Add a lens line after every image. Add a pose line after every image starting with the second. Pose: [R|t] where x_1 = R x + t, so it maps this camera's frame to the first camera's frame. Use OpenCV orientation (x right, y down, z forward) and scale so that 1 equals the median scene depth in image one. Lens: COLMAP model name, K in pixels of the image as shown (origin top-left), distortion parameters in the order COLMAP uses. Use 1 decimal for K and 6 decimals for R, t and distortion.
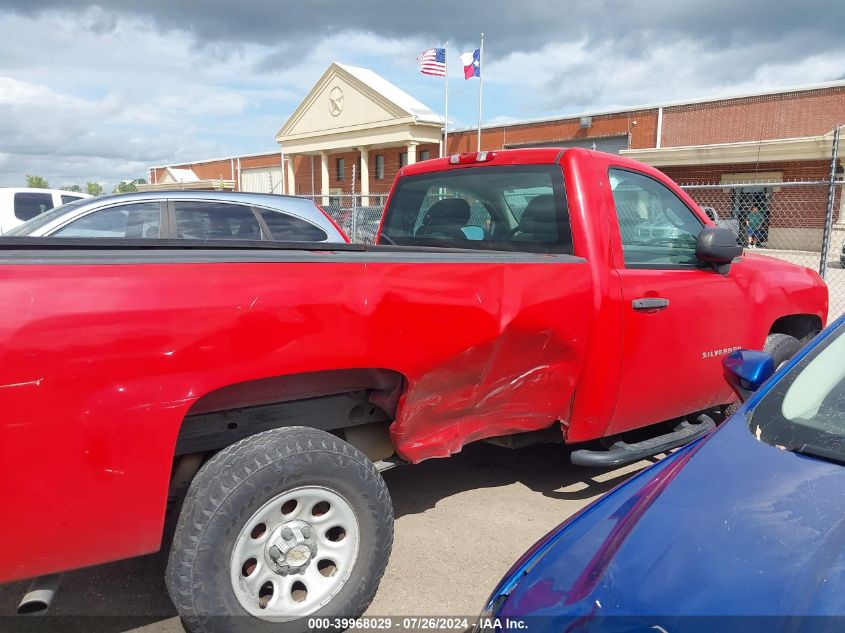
lens RADIAL K [[650.4, 0, 419.3], [0, 650.4, 317.0], [0, 0, 1]] dist [0.012280, -0.017896]
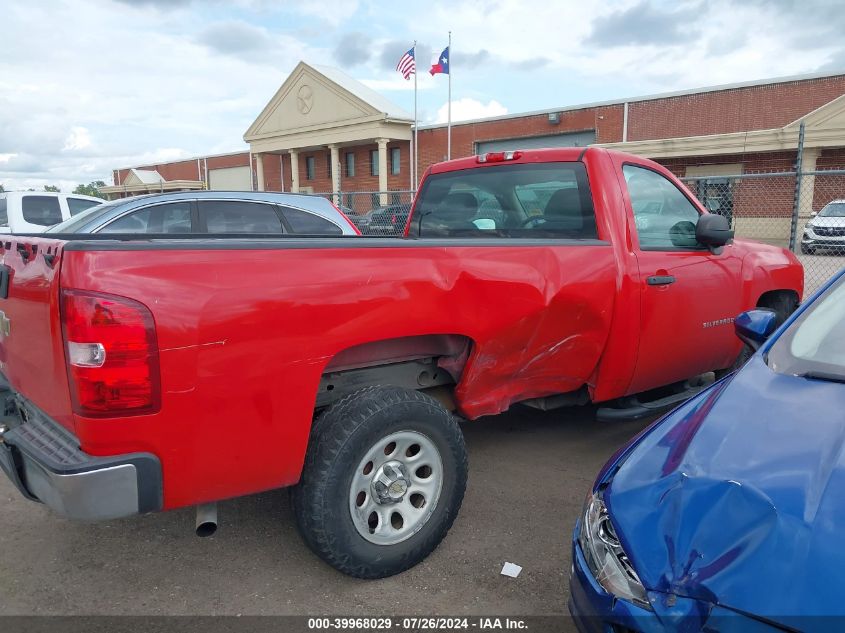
lens RADIAL K [[650.4, 0, 421.1], [0, 650.4, 318.7], [0, 0, 1]] dist [0.012280, -0.017896]
pose [[0.998520, -0.026280, 0.047615, -0.130785], [0.025933, 0.999633, 0.007882, 0.027712], [-0.047805, -0.006636, 0.998835, -0.142260]]
